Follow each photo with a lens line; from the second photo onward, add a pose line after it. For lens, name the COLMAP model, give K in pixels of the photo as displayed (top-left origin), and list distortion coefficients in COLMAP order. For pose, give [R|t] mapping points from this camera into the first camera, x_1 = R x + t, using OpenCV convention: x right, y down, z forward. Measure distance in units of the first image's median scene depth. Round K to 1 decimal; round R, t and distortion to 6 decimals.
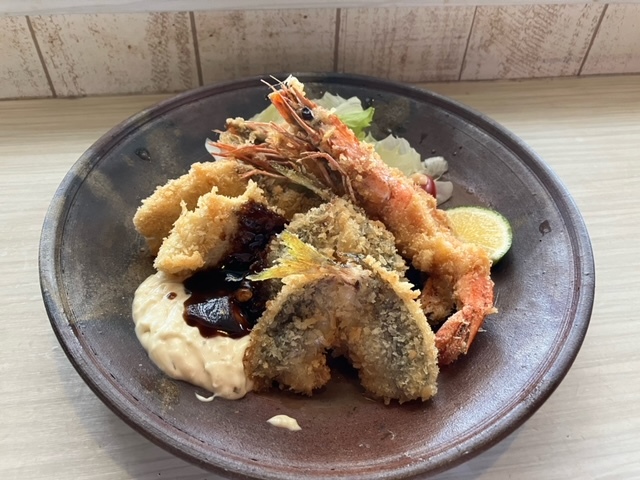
lens RADIAL K [[540.0, 0, 320.0], [0, 540.0, 240.0], [0, 0, 1]] dist [-0.047980, 0.002846]
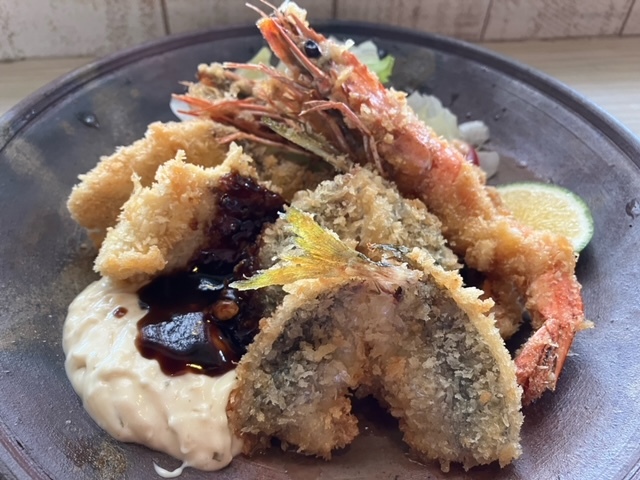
lens RADIAL K [[540.0, 0, 320.0], [0, 540.0, 240.0], [0, 0, 1]] dist [-0.047980, 0.002846]
pose [[0.999265, -0.014542, 0.035479, -0.043690], [0.014484, 0.999893, 0.001884, 0.014037], [-0.035502, -0.001369, 0.999369, 0.305146]]
